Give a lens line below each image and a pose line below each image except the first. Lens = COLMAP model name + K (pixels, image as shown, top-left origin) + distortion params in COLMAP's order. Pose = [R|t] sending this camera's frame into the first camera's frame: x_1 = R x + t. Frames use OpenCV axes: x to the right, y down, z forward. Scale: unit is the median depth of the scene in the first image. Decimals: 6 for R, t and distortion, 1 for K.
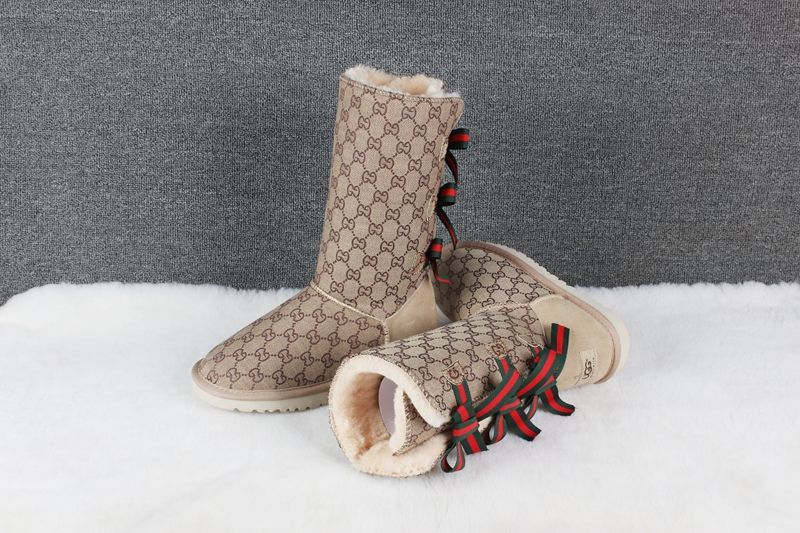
lens RADIAL K [[1116.4, 0, 400.9], [0, 1116.4, 267.0], [0, 0, 1]] dist [-0.018315, 0.067719]
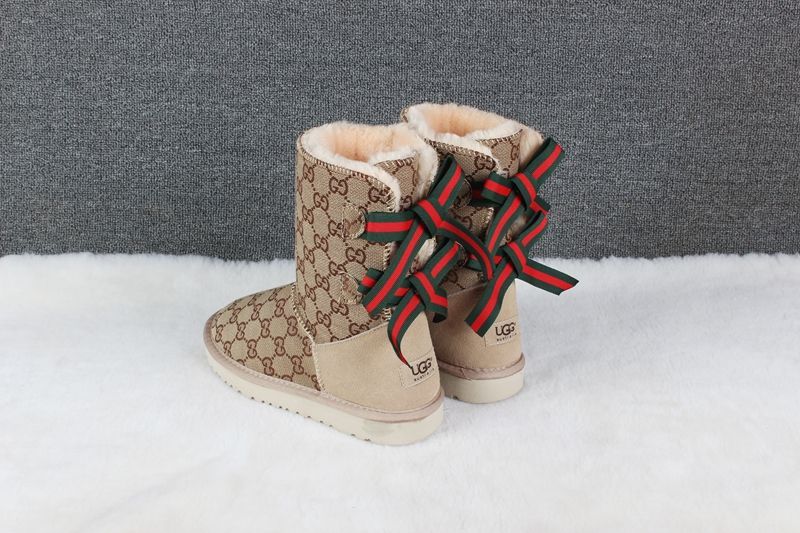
lens RADIAL K [[1089.0, 0, 400.0], [0, 1089.0, 266.5], [0, 0, 1]] dist [-0.028033, 0.074204]
pose [[0.999993, -0.002156, -0.002989, -0.006586], [0.002090, 0.999758, -0.021914, 0.043968], [0.003036, 0.021908, 0.999755, 0.147728]]
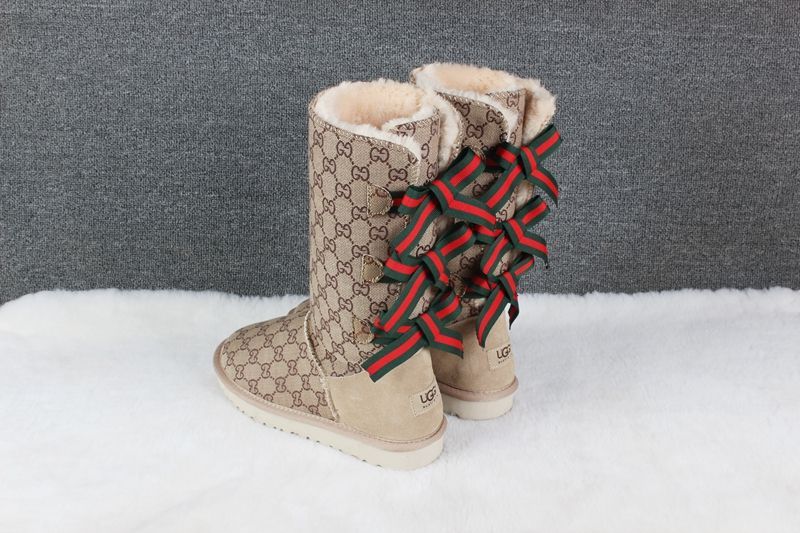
lens RADIAL K [[1085.8, 0, 398.5], [0, 1085.8, 263.1], [0, 0, 1]] dist [-0.026241, 0.067971]
pose [[0.999995, -0.002980, -0.000815, -0.010196], [0.002938, 0.998900, -0.046810, 0.036000], [0.000954, 0.046807, 0.998904, 0.072006]]
